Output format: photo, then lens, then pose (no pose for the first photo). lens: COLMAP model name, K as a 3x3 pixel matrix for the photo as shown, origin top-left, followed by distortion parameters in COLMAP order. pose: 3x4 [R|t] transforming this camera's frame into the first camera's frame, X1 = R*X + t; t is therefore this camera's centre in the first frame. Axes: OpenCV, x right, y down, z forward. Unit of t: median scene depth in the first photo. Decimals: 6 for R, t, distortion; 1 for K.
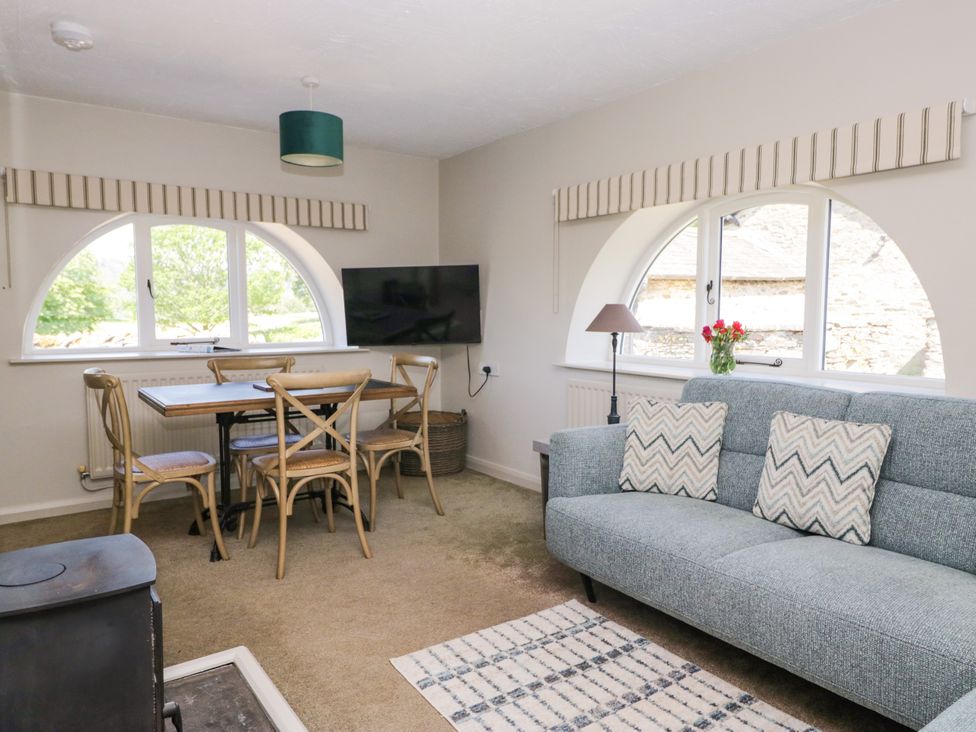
lens RADIAL K [[635.4, 0, 505.1], [0, 635.4, 361.1], [0, 0, 1]] dist [0.012133, -0.013031]
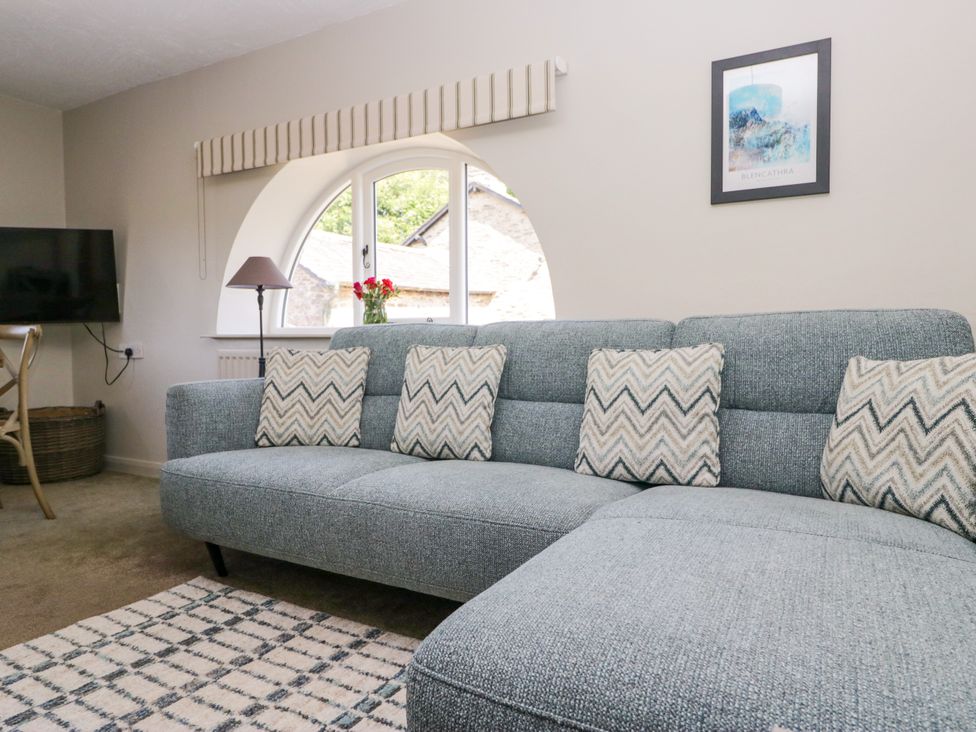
lens RADIAL K [[608.0, 0, 485.2], [0, 608.0, 365.9], [0, 0, 1]] dist [0.004895, -0.009665]
pose [[0.911012, -0.026074, 0.411555, 0.136272], [0.039697, 0.998909, -0.024587, 0.133607], [-0.410465, 0.038736, 0.911053, 0.088181]]
